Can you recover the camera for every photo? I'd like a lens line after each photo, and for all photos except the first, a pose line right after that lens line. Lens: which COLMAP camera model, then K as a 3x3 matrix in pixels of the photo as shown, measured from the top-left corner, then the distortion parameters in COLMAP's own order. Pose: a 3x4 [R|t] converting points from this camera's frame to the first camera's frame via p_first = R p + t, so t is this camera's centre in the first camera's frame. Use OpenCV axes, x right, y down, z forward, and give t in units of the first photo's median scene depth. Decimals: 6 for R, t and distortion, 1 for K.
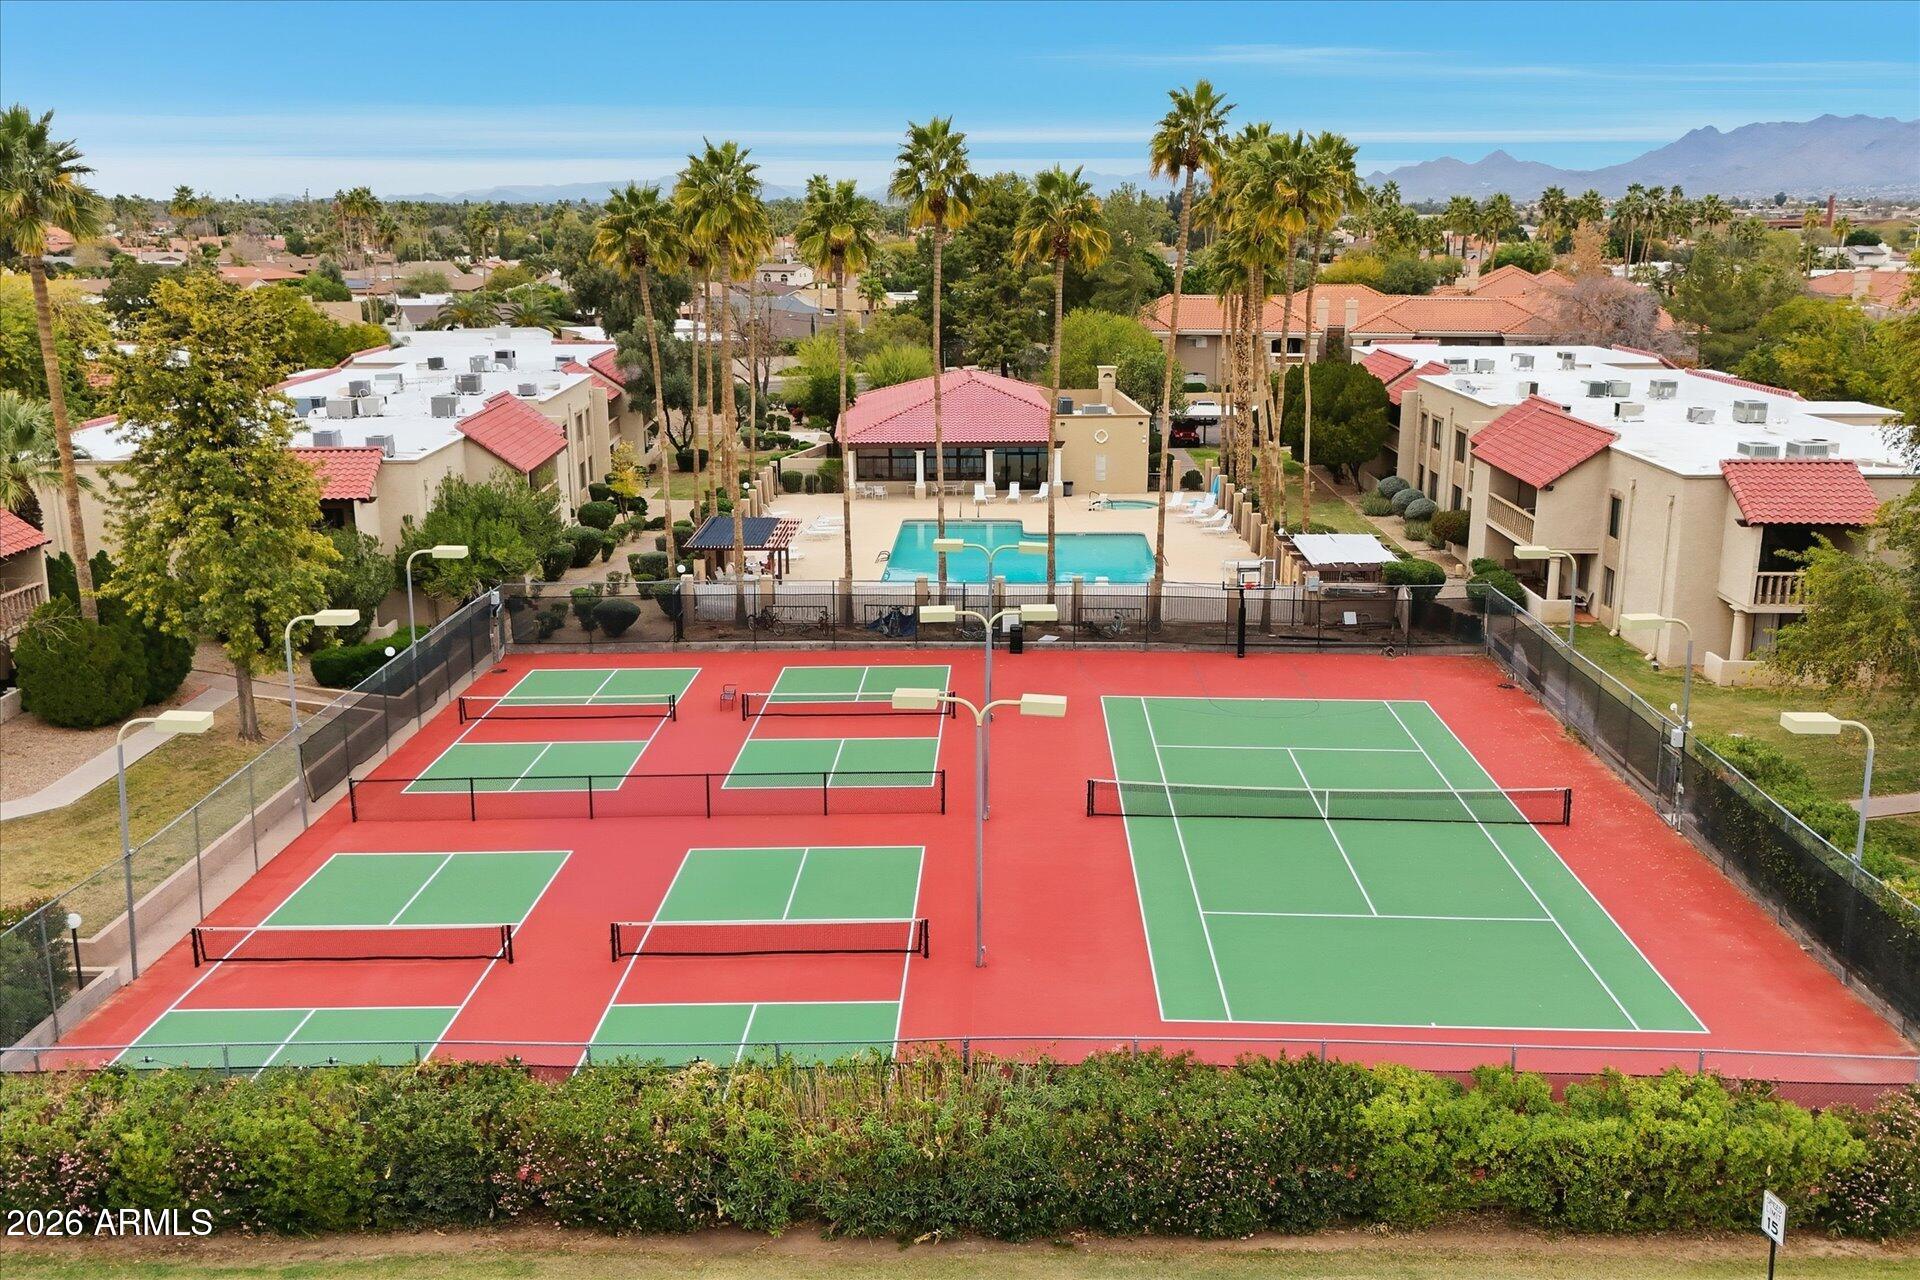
lens RADIAL K [[1714.4, 0, 960.0], [0, 1714.4, 640.0], [0, 0, 1]] dist [0.002690, 0.001557]
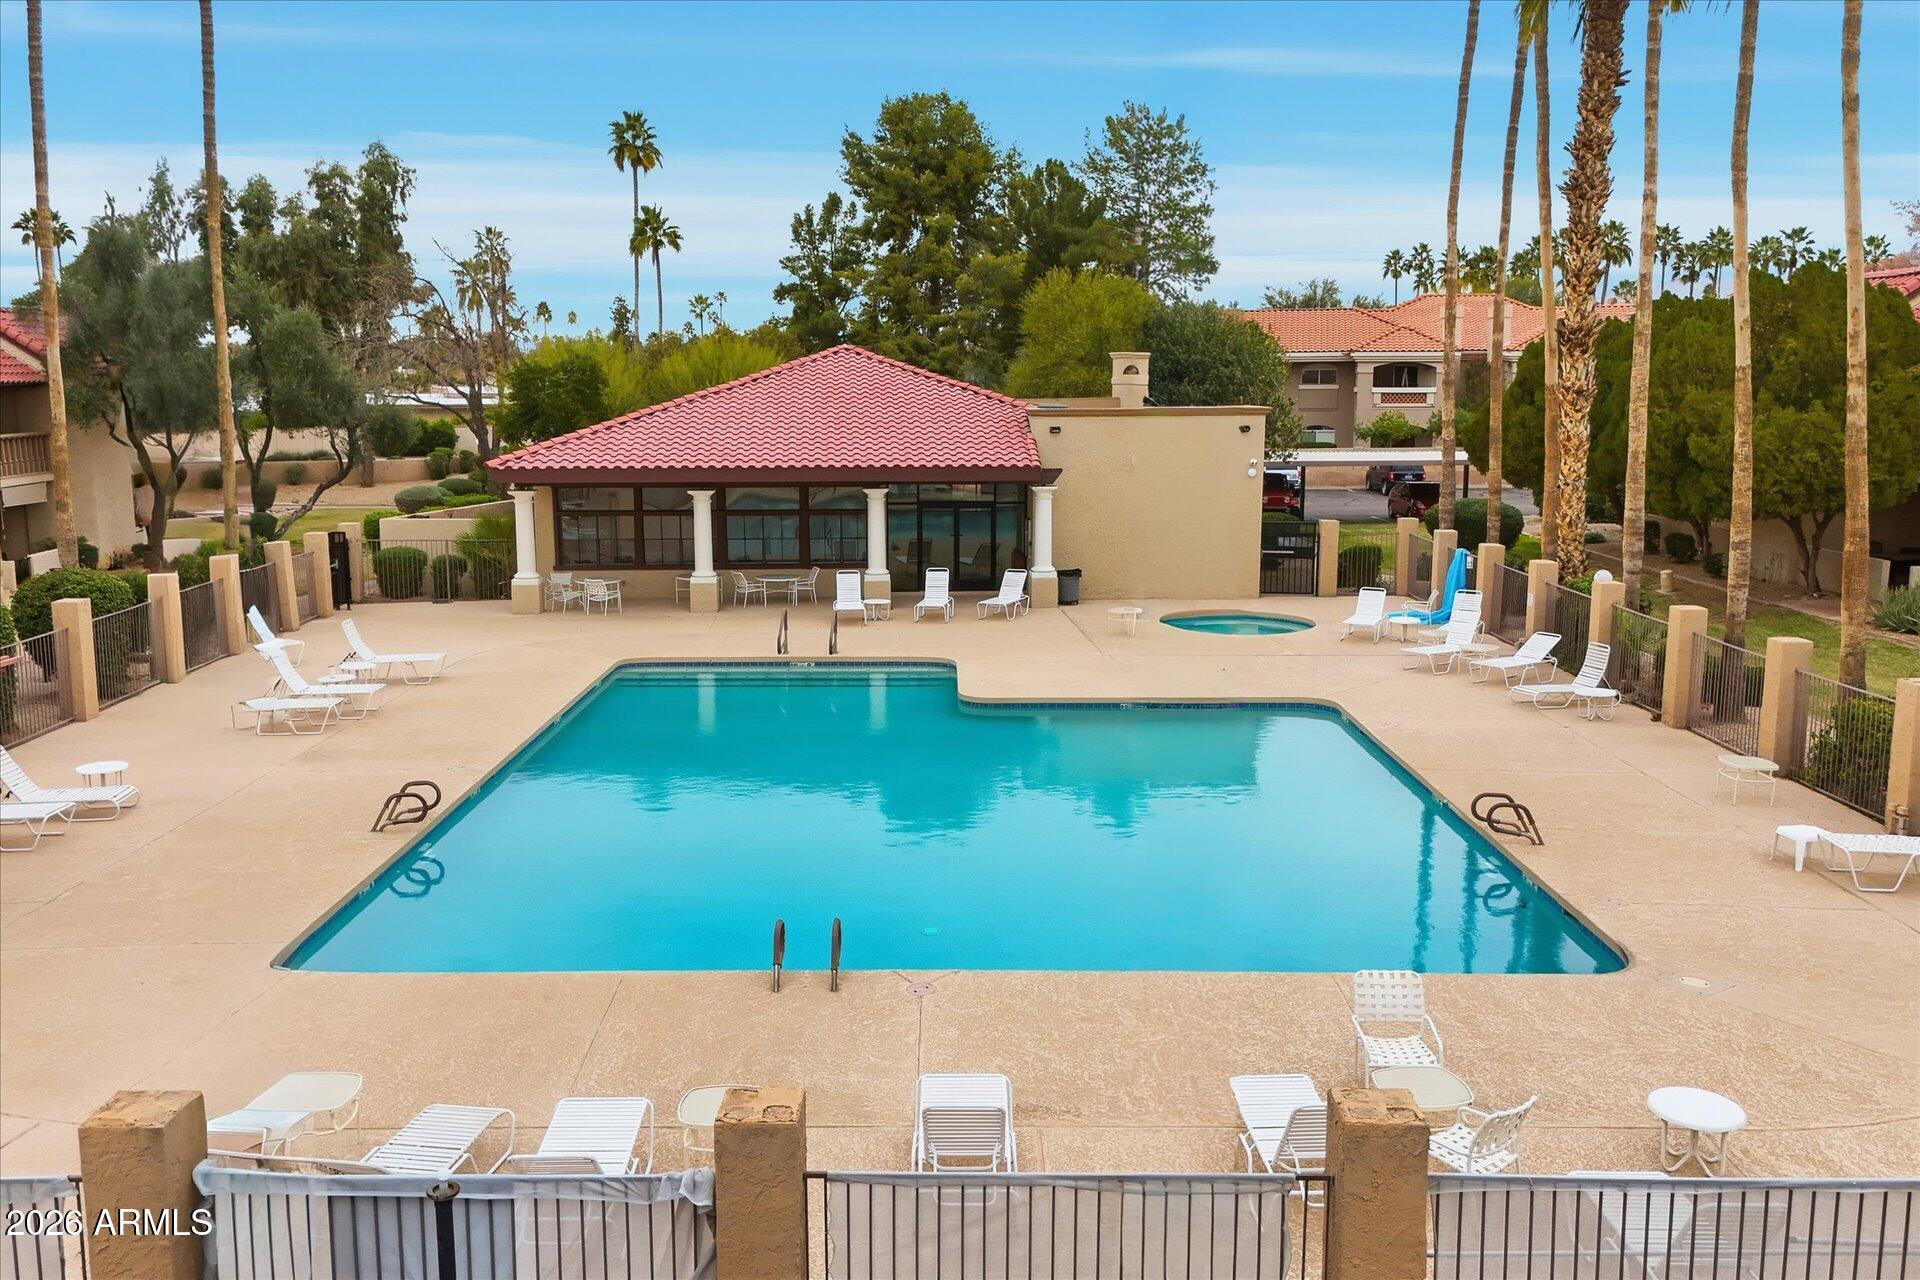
lens RADIAL K [[1714.4, 0, 960.0], [0, 1714.4, 640.0], [0, 0, 1]] dist [0.002690, 0.001557]
pose [[0.999421, -0.000547, 0.034009, 0.023293], [0.003439, 0.996373, -0.085019, -0.041282], [-0.033840, 0.085087, 0.995799, 0.597244]]
